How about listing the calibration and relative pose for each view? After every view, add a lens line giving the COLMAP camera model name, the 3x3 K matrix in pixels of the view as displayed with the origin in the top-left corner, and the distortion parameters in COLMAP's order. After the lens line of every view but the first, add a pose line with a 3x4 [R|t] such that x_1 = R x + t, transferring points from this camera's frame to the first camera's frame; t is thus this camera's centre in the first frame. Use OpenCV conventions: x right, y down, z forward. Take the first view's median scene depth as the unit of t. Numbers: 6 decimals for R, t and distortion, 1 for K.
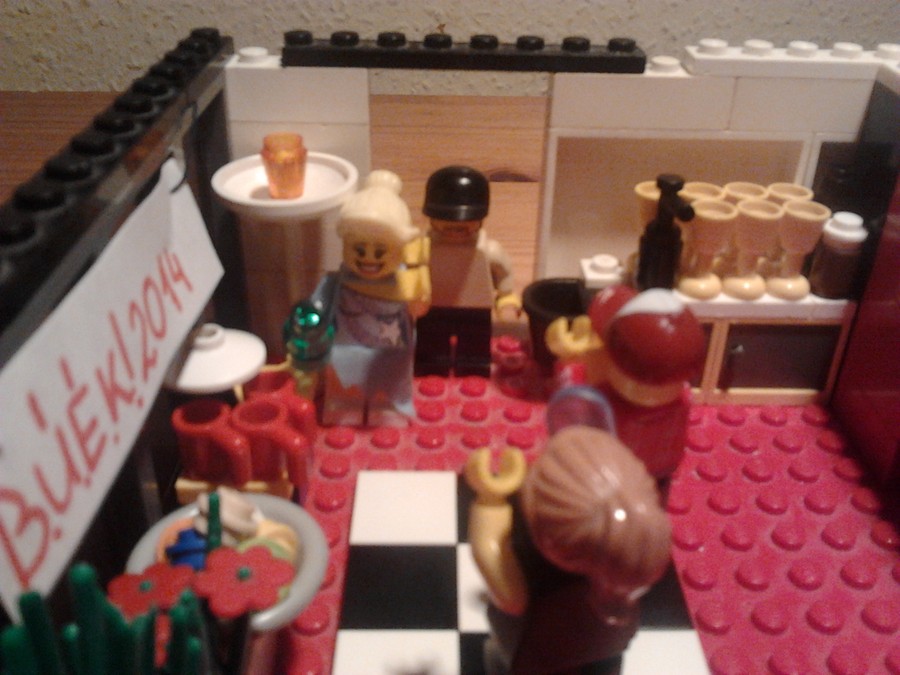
lens RADIAL K [[890.1, 0, 474.3], [0, 890.1, 334.7], [0, 0, 1]] dist [-0.012158, -0.012352]
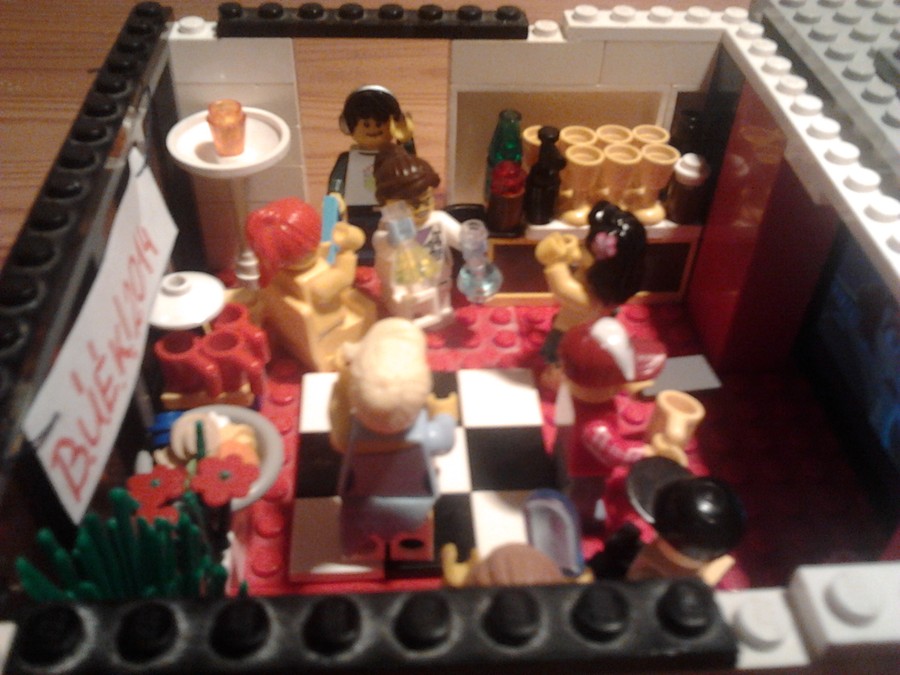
lens RADIAL K [[908.2, 0, 463.0], [0, 908.2, 344.5], [0, 0, 1]] dist [-0.003002, -0.022207]
pose [[0.999165, -0.026626, 0.031000, 0.068156], [0.019517, 0.977409, 0.210453, -0.181075], [-0.035903, -0.209672, 0.977112, -0.314285]]
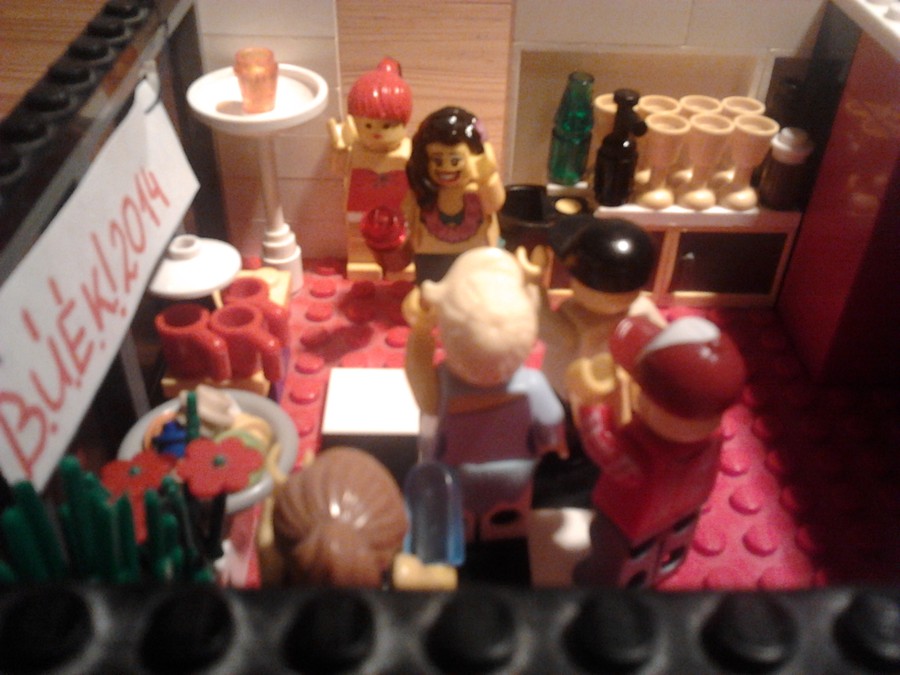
lens RADIAL K [[899.1, 0, 475.9], [0, 899.1, 337.2], [0, 0, 1]] dist [-0.001629, -0.015161]
pose [[0.999980, 0.006262, -0.001014, 0.054899], [-0.006079, 0.991591, 0.129271, -0.031808], [0.001815, -0.129262, 0.991609, -0.100906]]
